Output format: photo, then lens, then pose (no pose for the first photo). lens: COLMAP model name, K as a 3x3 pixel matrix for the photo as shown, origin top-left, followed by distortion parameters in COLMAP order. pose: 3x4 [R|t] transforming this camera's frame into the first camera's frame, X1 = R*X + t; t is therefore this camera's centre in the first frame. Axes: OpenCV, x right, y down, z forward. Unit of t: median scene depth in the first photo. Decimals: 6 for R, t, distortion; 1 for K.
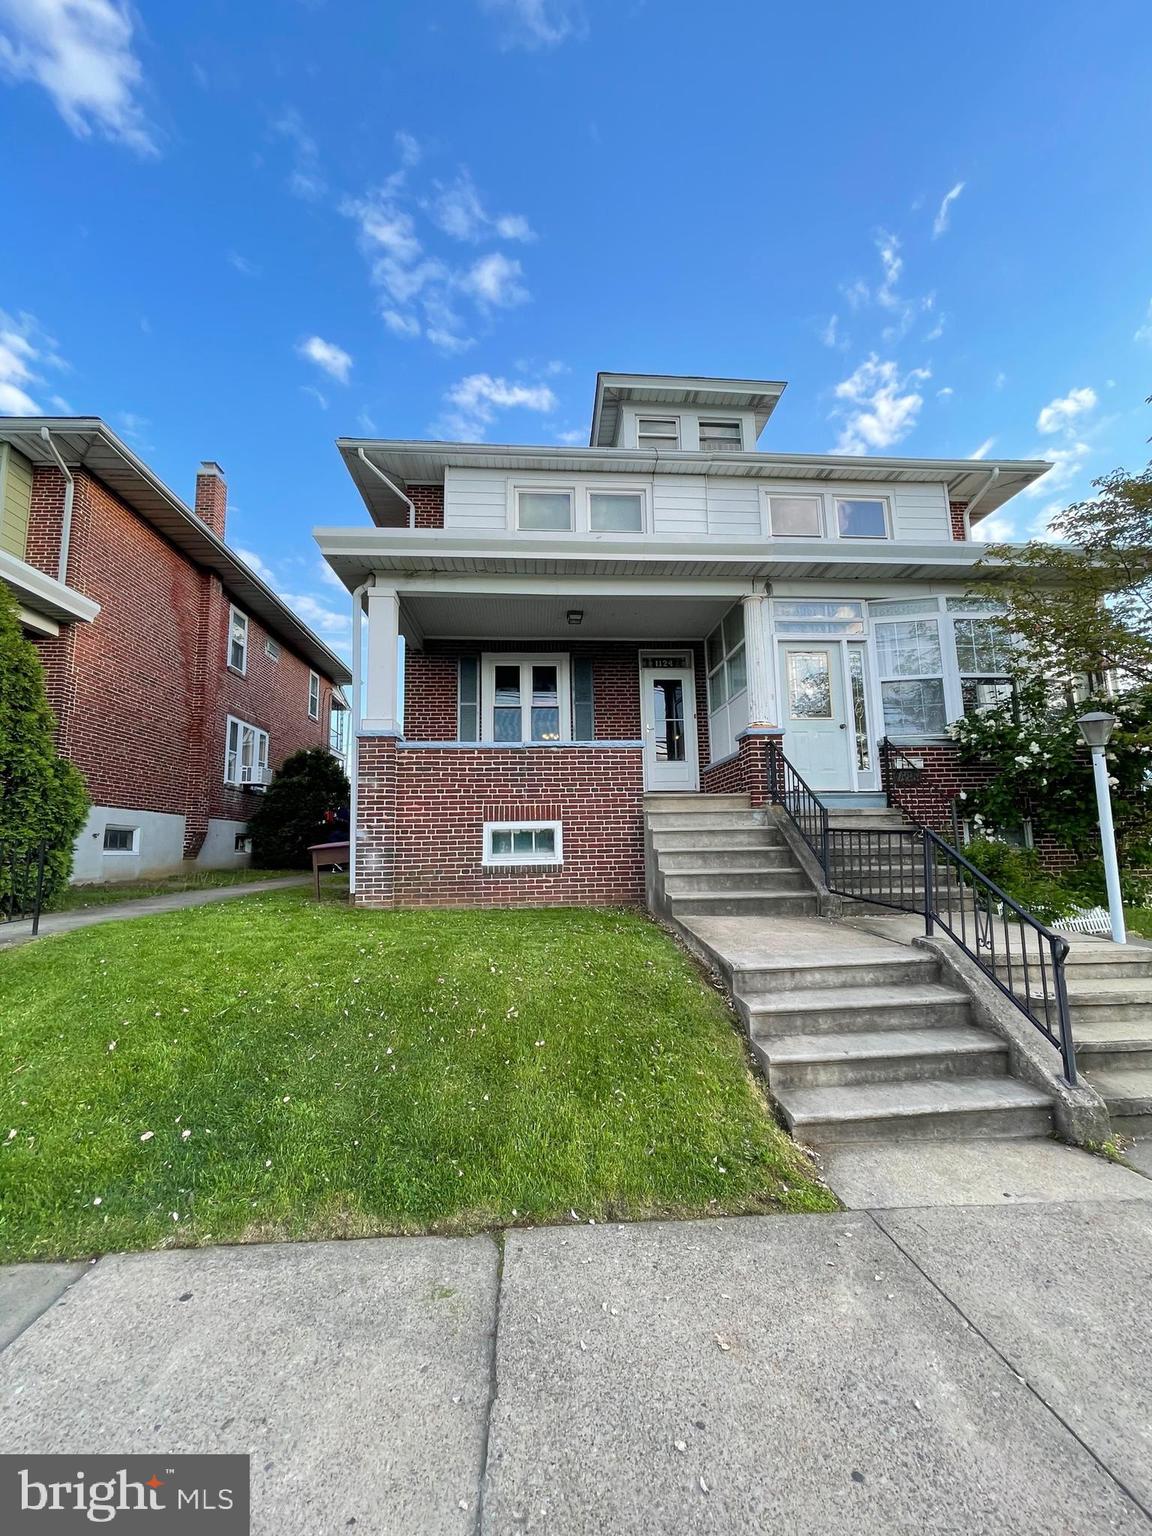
lens RADIAL K [[616.1, 0, 579.5], [0, 616.1, 767.5], [0, 0, 1]] dist [0.001738, 0.000036]
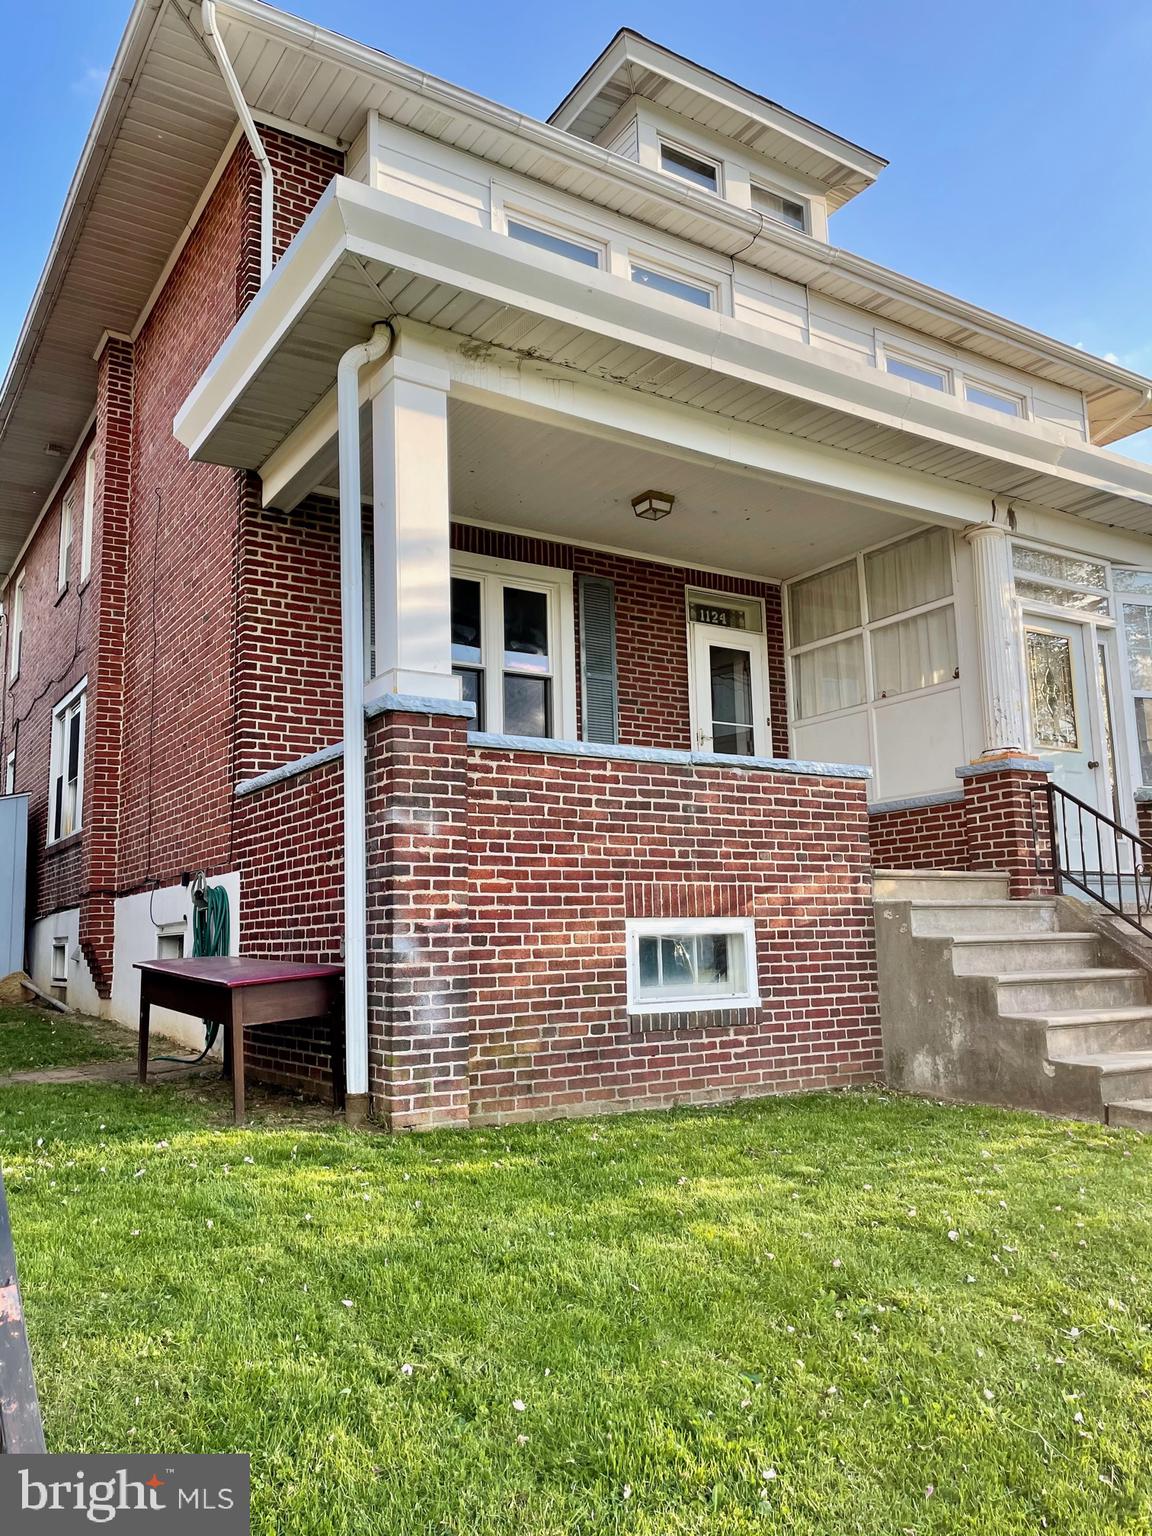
lens RADIAL K [[1153.4, 0, 580.4], [0, 1153.4, 769.1], [0, 0, 1]] dist [0.097083, -0.122609]
pose [[0.876789, 0.070703, 0.475650, -0.604353], [-0.057233, 0.997445, -0.042764, 0.015406], [-0.477458, 0.010272, 0.878594, 0.251232]]
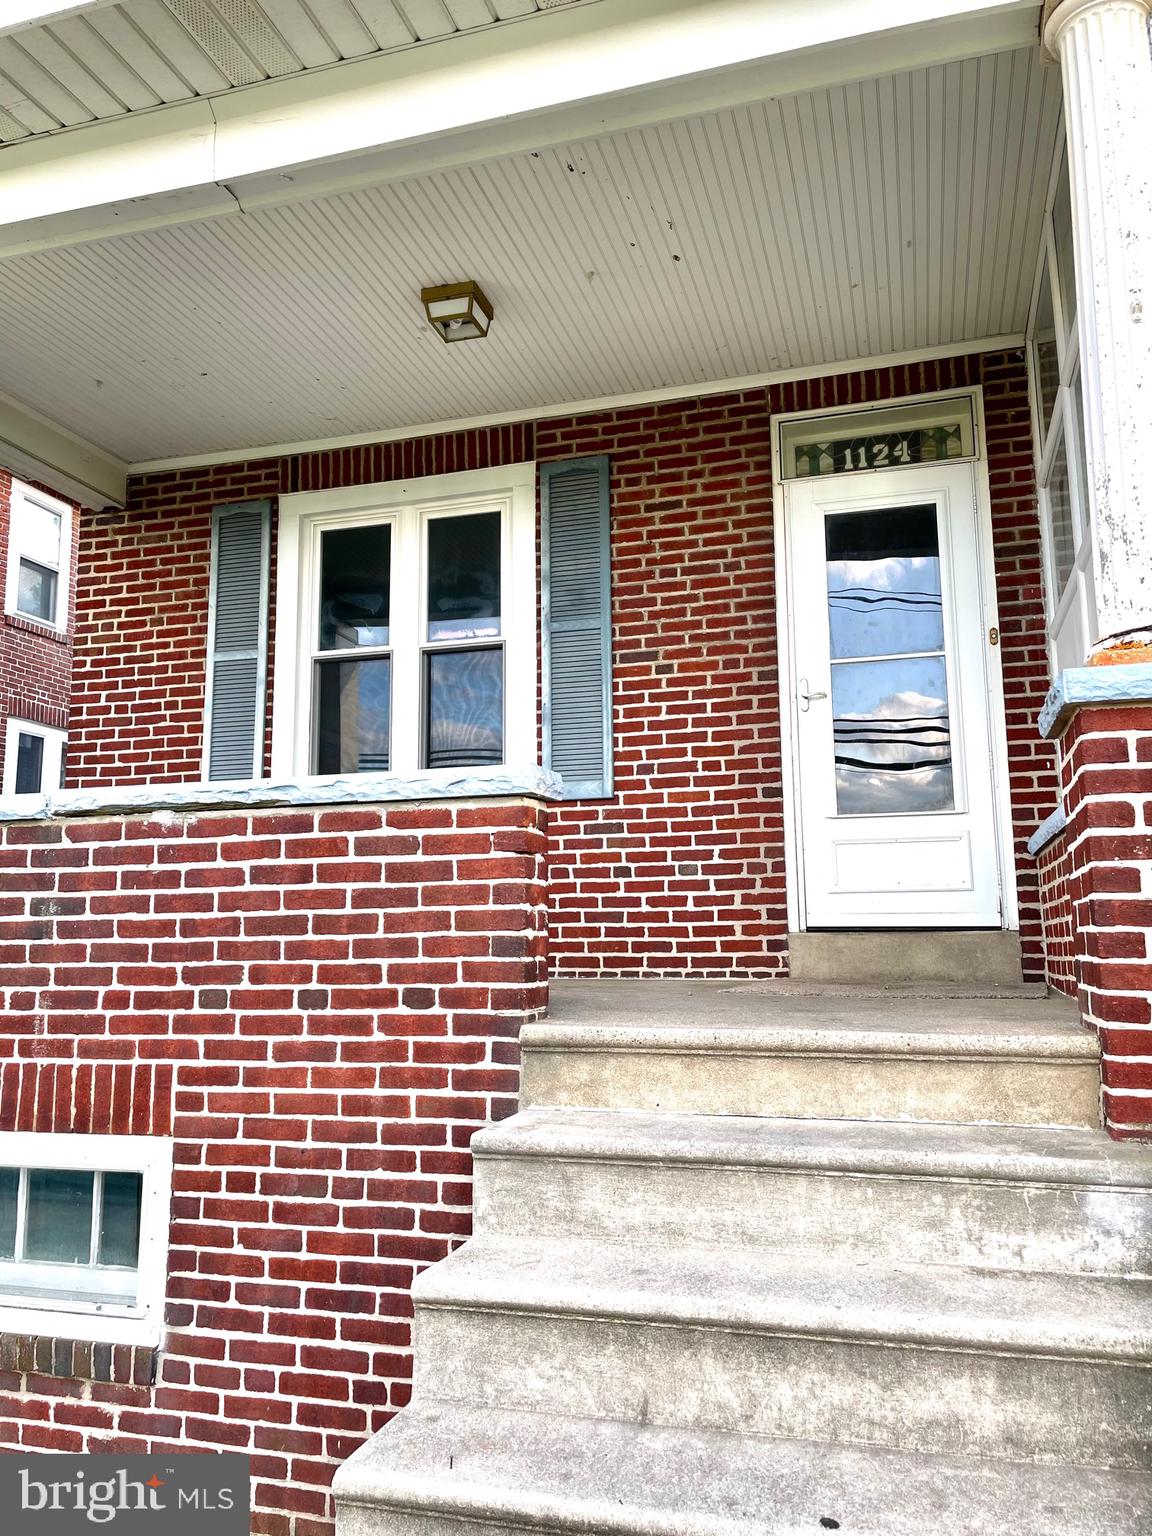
lens RADIAL K [[1153.4, 0, 580.4], [0, 1153.4, 769.1], [0, 0, 1]] dist [0.097083, -0.122609]
pose [[0.935796, -0.042221, -0.350004, 0.266541], [0.038527, 0.999104, -0.017513, -0.035287], [0.350430, 0.002904, 0.936585, 0.655348]]
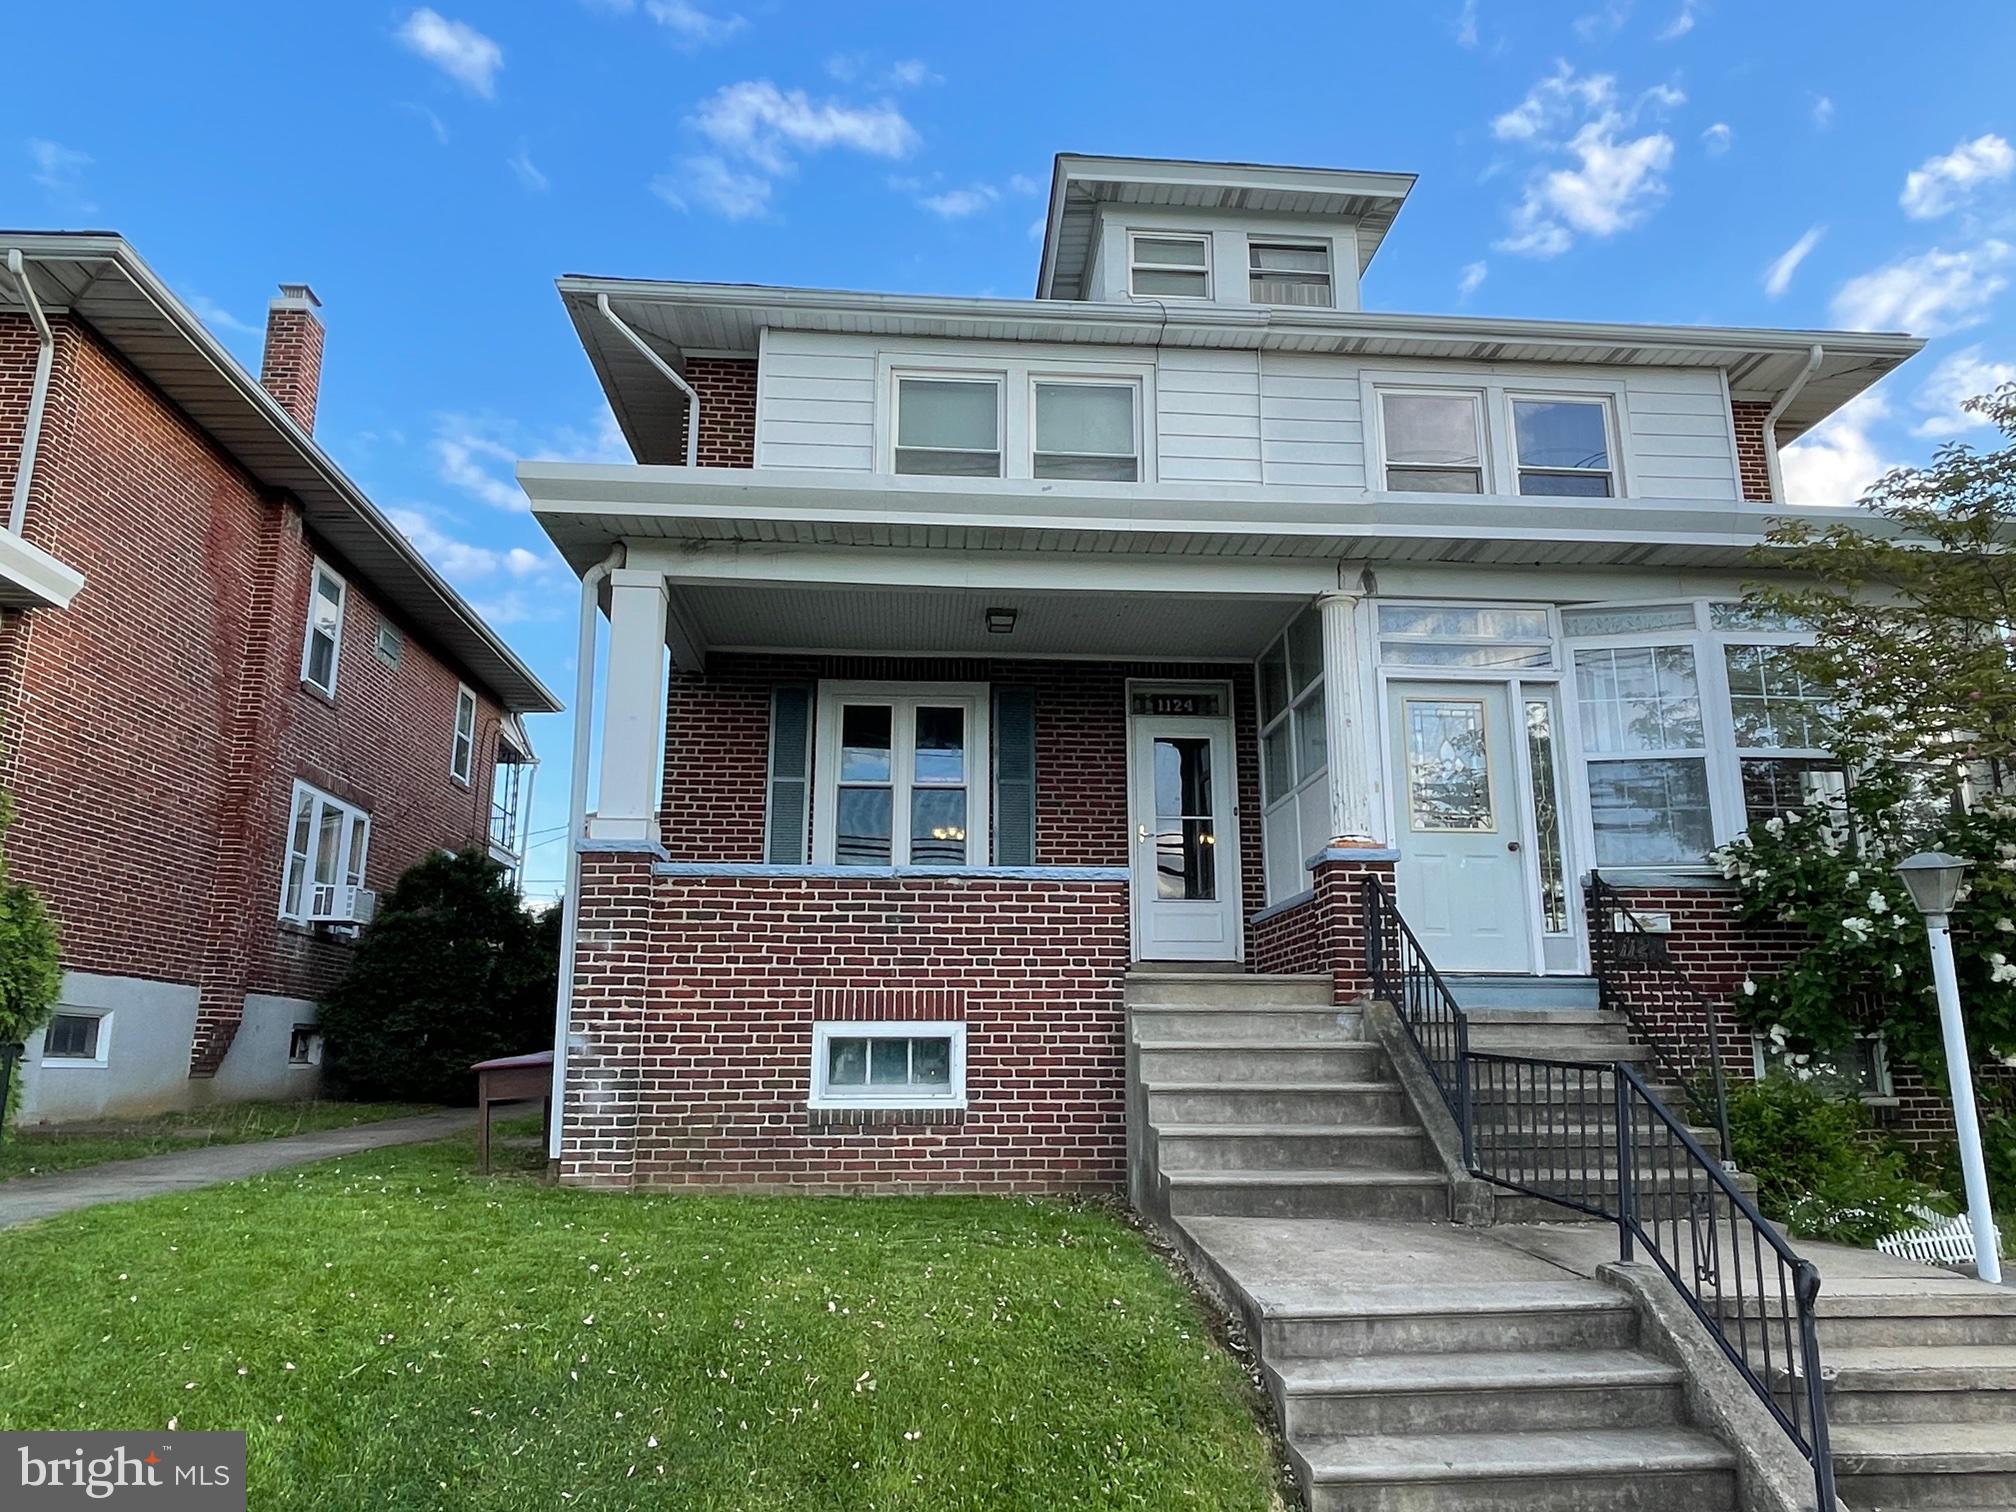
lens RADIAL K [[1349.7, 0, 1012.1], [0, 1349.7, 748.6], [0, 0, 1]] dist [0.007418, -0.015173]
pose [[0.999805, 0.019446, -0.003466, 0.009373], [-0.019691, 0.995063, -0.097268, -0.032299], [0.001557, 0.097318, 0.995252, -0.146771]]
